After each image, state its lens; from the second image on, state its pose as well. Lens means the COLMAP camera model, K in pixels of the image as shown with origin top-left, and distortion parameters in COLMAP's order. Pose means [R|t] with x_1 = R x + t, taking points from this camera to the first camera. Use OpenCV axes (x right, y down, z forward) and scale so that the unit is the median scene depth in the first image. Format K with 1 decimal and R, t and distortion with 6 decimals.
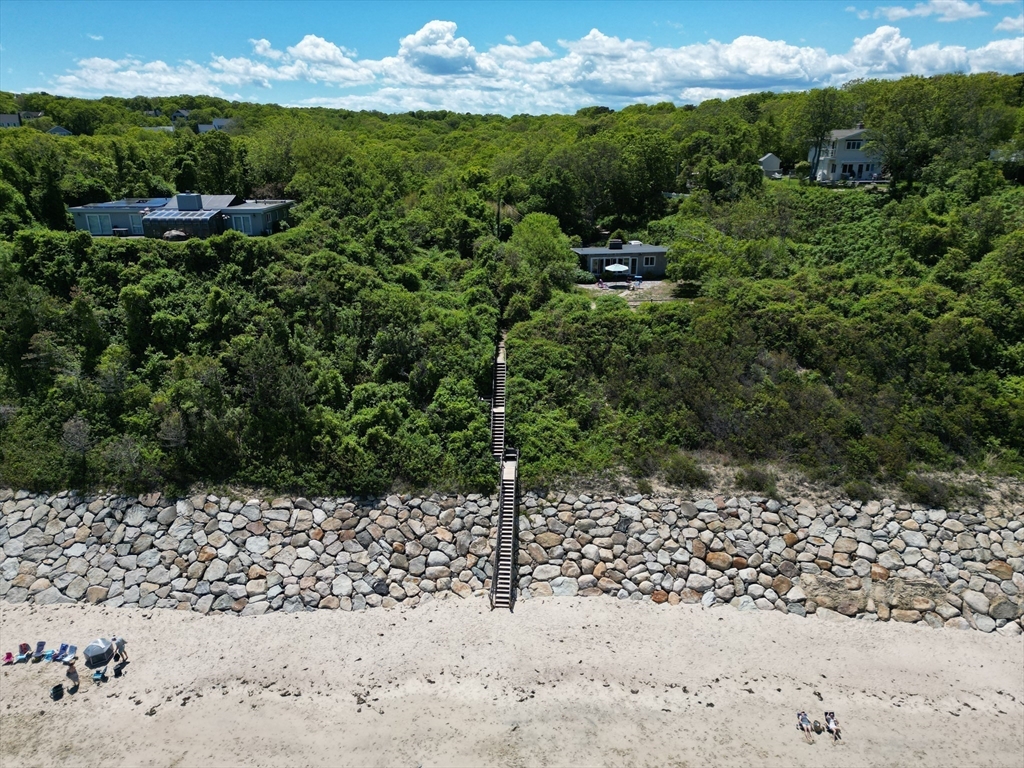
lens RADIAL K [[715.1, 0, 494.0], [0, 715.1, 383.0], [0, 0, 1]] dist [0.058799, -0.047702]
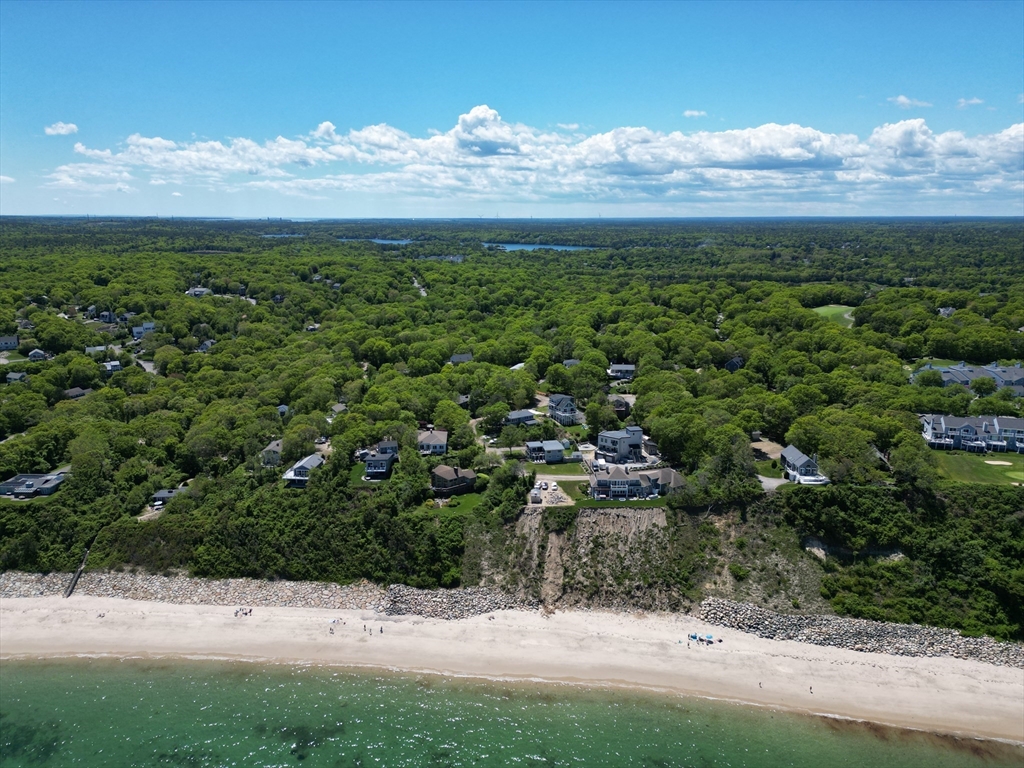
lens RADIAL K [[724.3, 0, 512.0], [0, 724.3, 384.0], [0, 0, 1]] dist [0.061214, -0.049673]
pose [[0.999485, 0.009892, -0.030513, 2.669042], [-0.012557, 0.996005, -0.088410, -0.602252], [0.029516, 0.088748, 0.995617, -3.340981]]
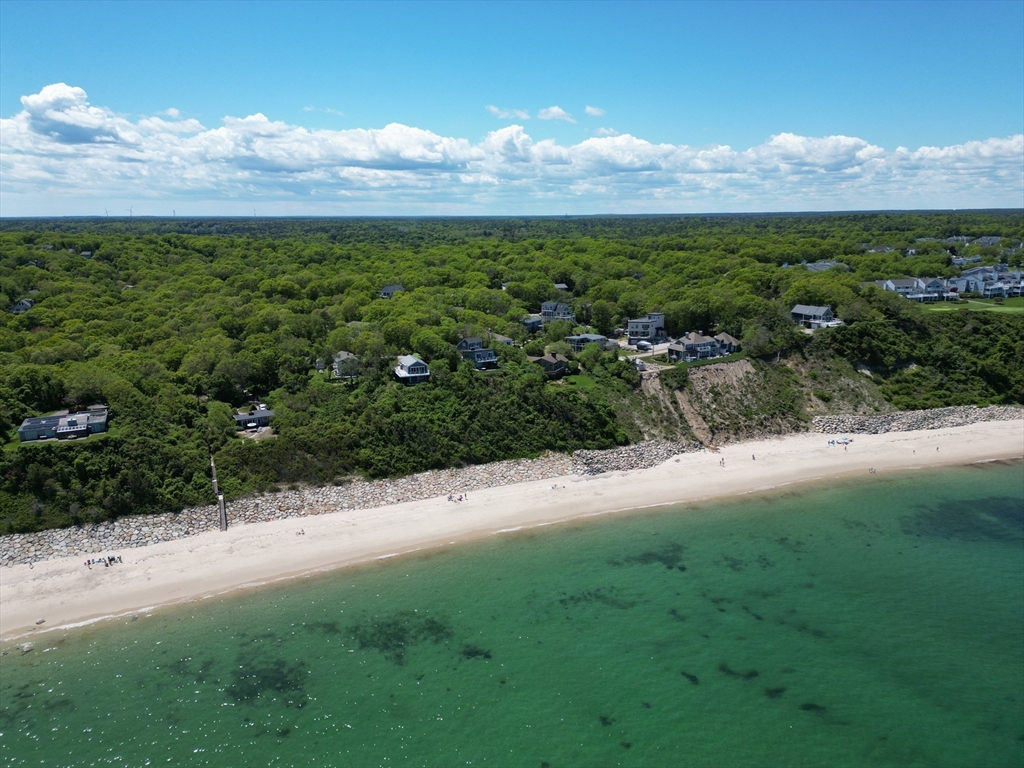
lens RADIAL K [[741.8, 0, 515.8], [0, 741.8, 410.0], [0, 0, 1]] dist [0.067892, -0.056371]
pose [[0.900290, -0.118250, 0.418921, -0.157483], [0.145561, 0.988775, -0.033715, 0.035995], [-0.410232, 0.091331, 0.907397, -2.828114]]
